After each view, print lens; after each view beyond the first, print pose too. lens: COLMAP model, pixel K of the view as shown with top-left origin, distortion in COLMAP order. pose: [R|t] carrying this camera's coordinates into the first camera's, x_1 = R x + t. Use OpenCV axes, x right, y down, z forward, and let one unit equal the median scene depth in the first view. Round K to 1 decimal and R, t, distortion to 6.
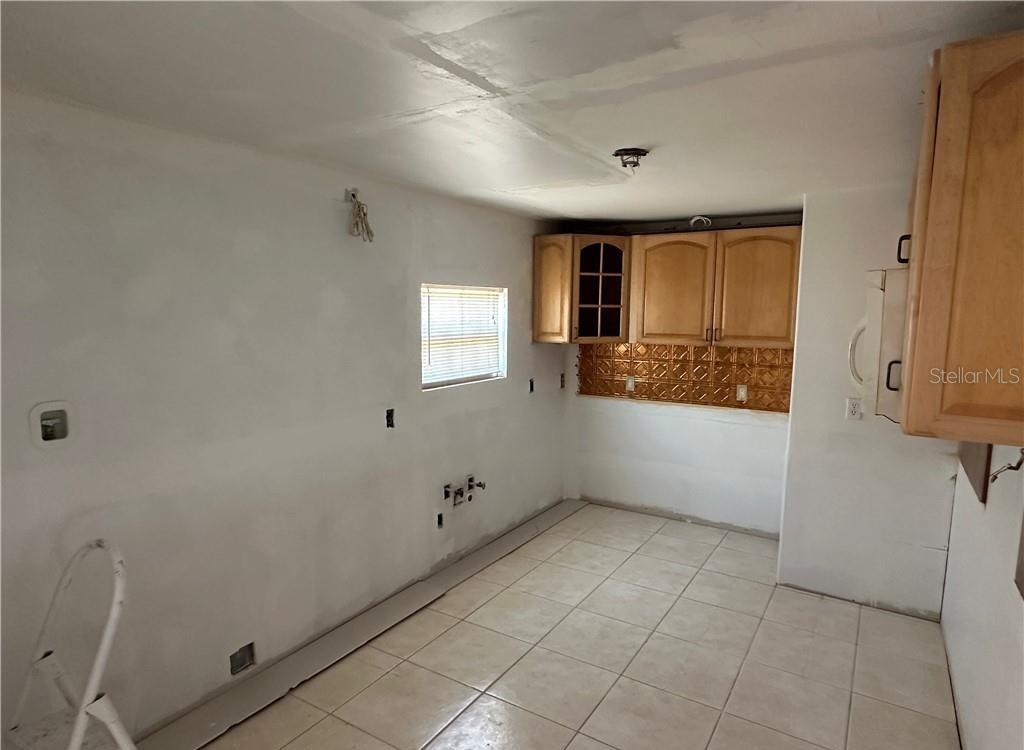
lens RADIAL K [[608.0, 0, 515.1], [0, 608.0, 375.2], [0, 0, 1]] dist [-0.005006, -0.000289]
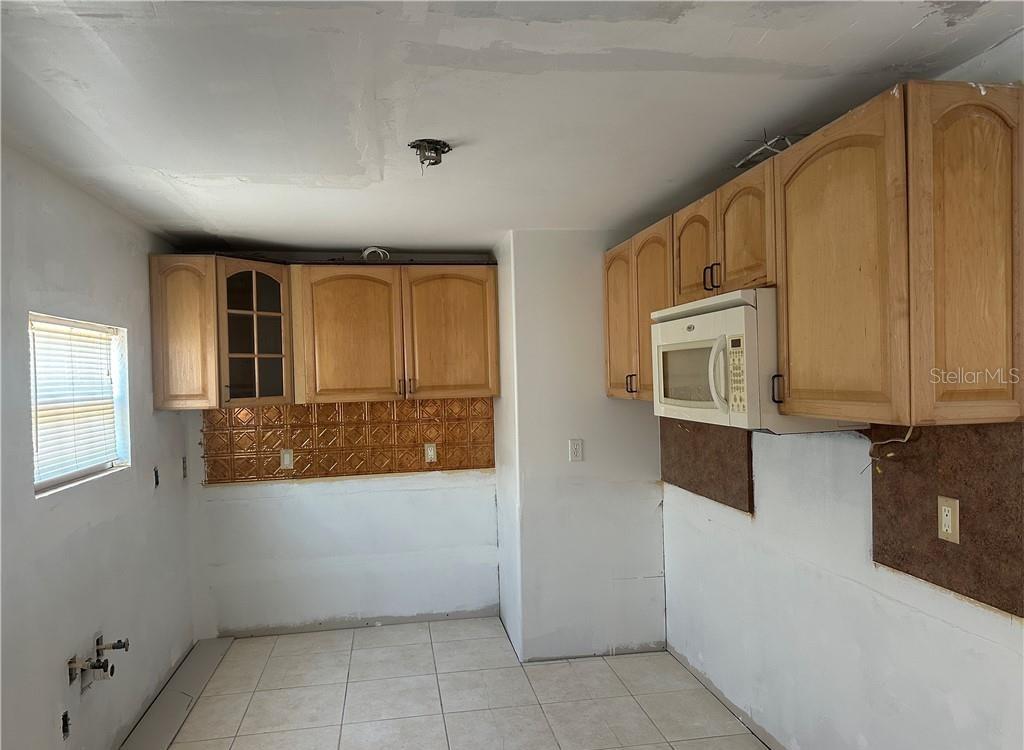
lens RADIAL K [[718.3, 0, 518.8], [0, 718.3, 373.2], [0, 0, 1]] dist [0.030659, -0.033174]
pose [[0.740158, -0.026648, 0.671905, -0.224192], [0.107312, 0.991089, -0.078906, 0.010539], [-0.663815, 0.130506, 0.736422, 0.158615]]
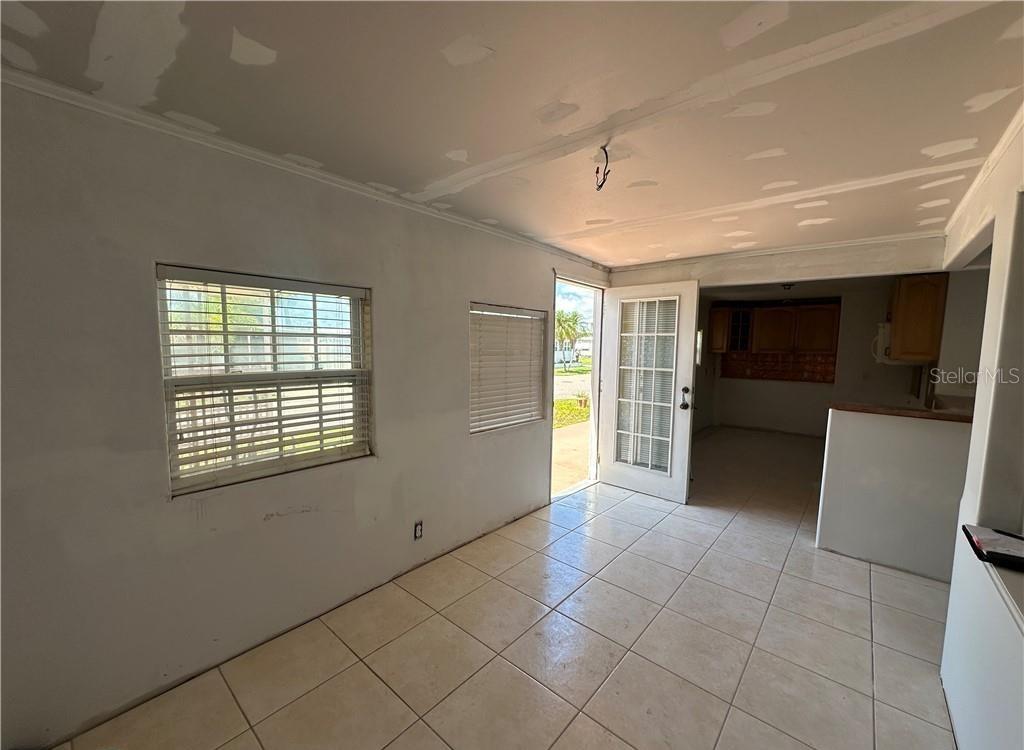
lens RADIAL K [[410.3, 0, 516.7], [0, 410.3, 377.6], [0, 0, 1]] dist [-0.008244, 0.000009]
pose [[0.989392, 0.016405, -0.144338, -0.513934], [-0.020524, 0.999422, -0.027101, 0.108946], [0.143810, 0.029776, 0.989157, -0.732338]]
